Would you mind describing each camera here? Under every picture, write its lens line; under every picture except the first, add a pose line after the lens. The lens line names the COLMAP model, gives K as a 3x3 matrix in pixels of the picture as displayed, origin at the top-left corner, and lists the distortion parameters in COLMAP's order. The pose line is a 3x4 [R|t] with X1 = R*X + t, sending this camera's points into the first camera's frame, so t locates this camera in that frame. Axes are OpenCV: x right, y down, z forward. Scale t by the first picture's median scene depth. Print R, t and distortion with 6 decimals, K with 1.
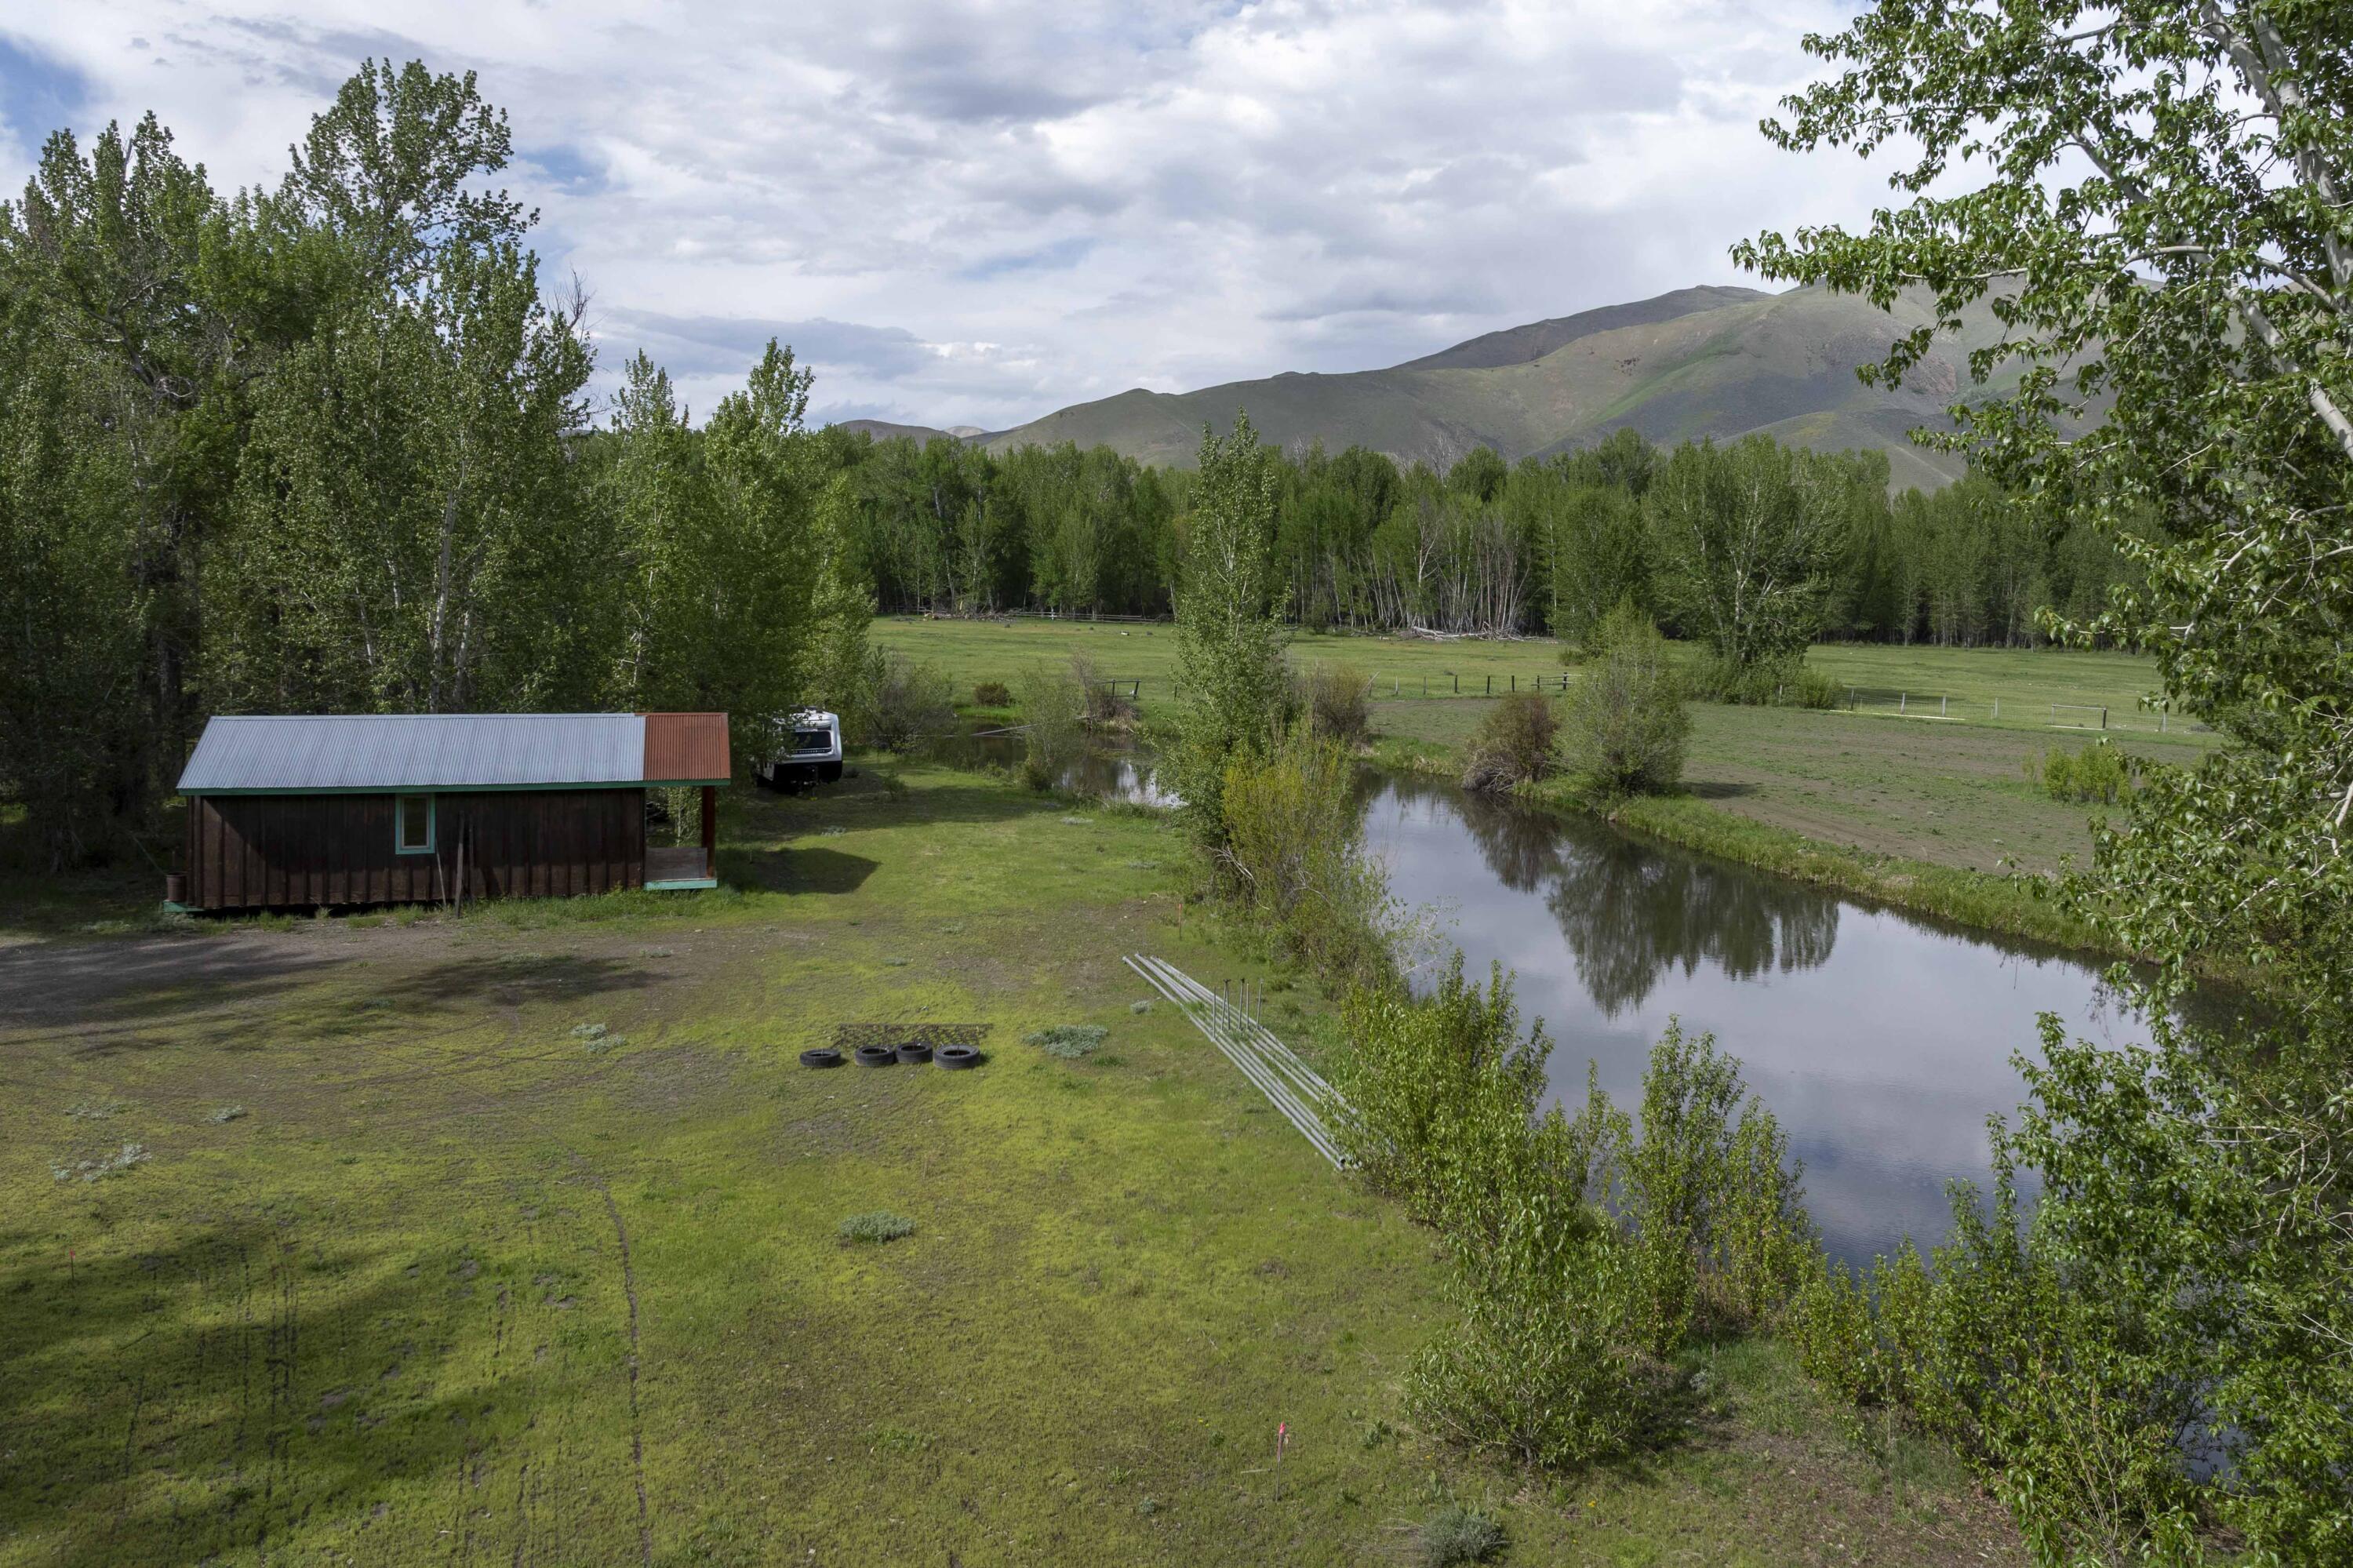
lens RADIAL K [[1829.2, 0, 1176.5], [0, 1829.2, 784.0], [0, 0, 1]] dist [-0.006007, -0.004759]
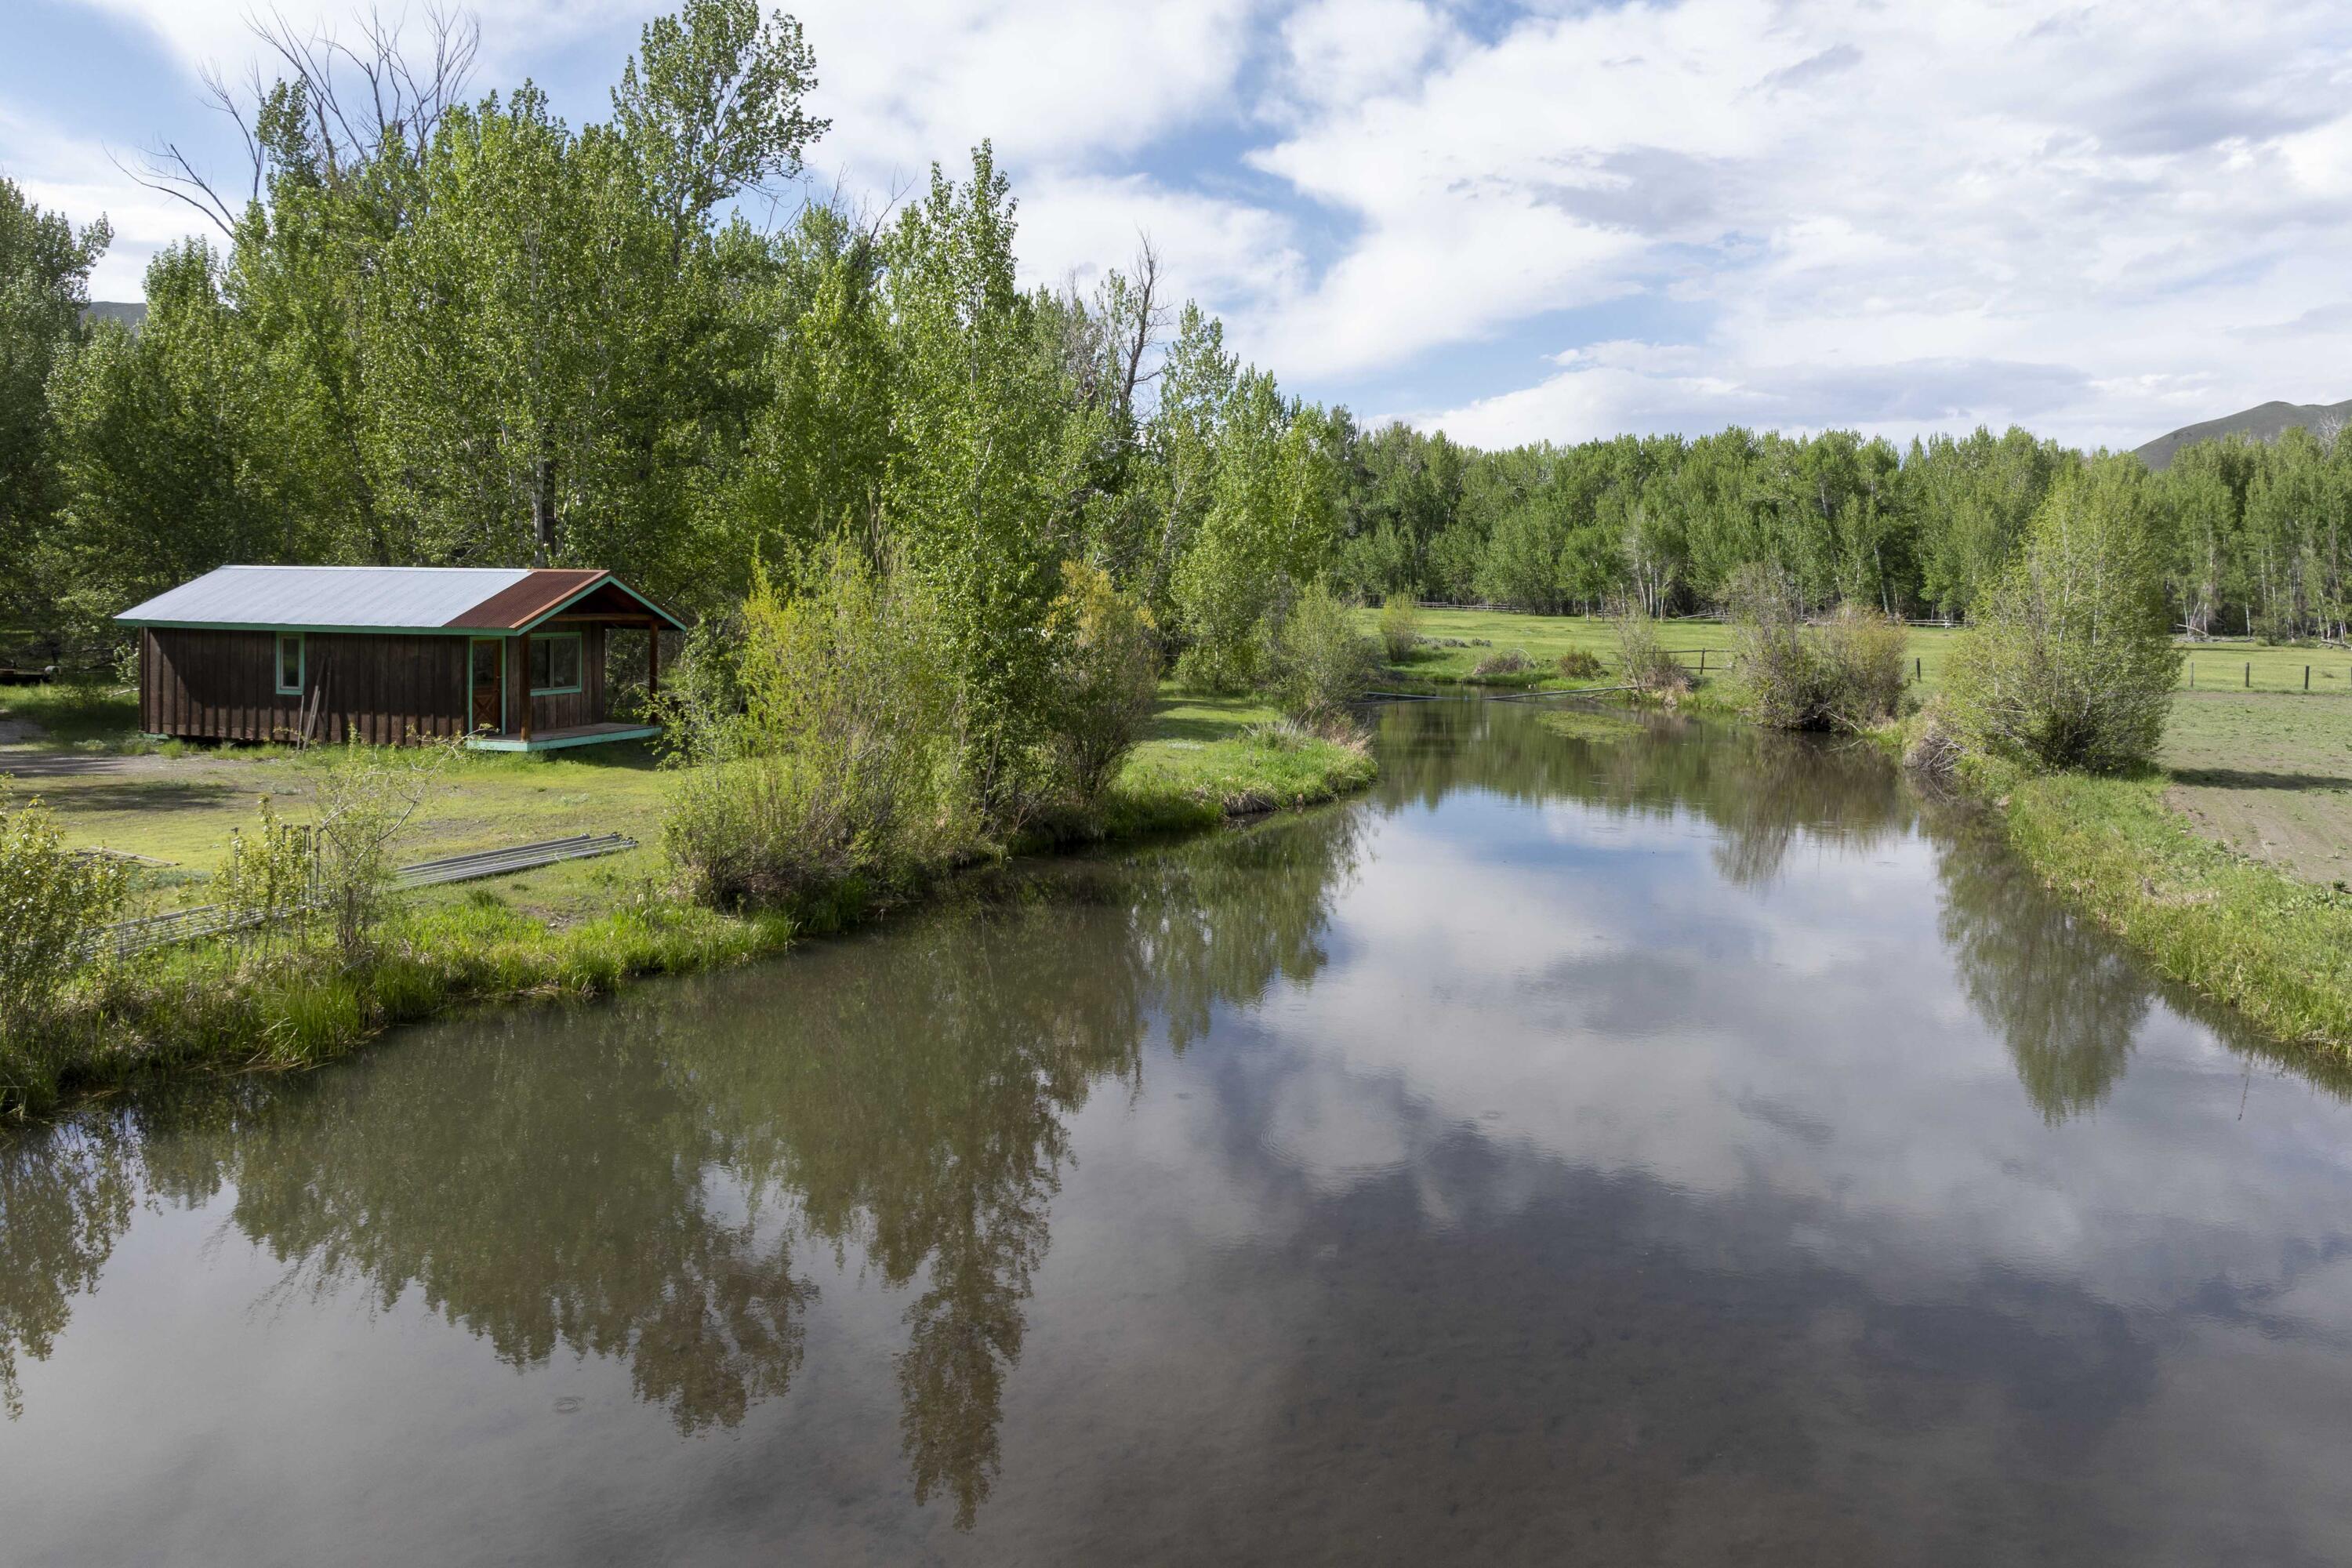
lens RADIAL K [[1723.7, 0, 1244.0], [0, 1723.7, 792.0], [0, 0, 1]] dist [-0.027049, -0.012788]
pose [[0.808754, 0.060385, -0.585038, 0.149790], [-0.074247, 0.997240, 0.000291, 0.013684], [0.583441, 0.043202, 0.811005, 0.140258]]
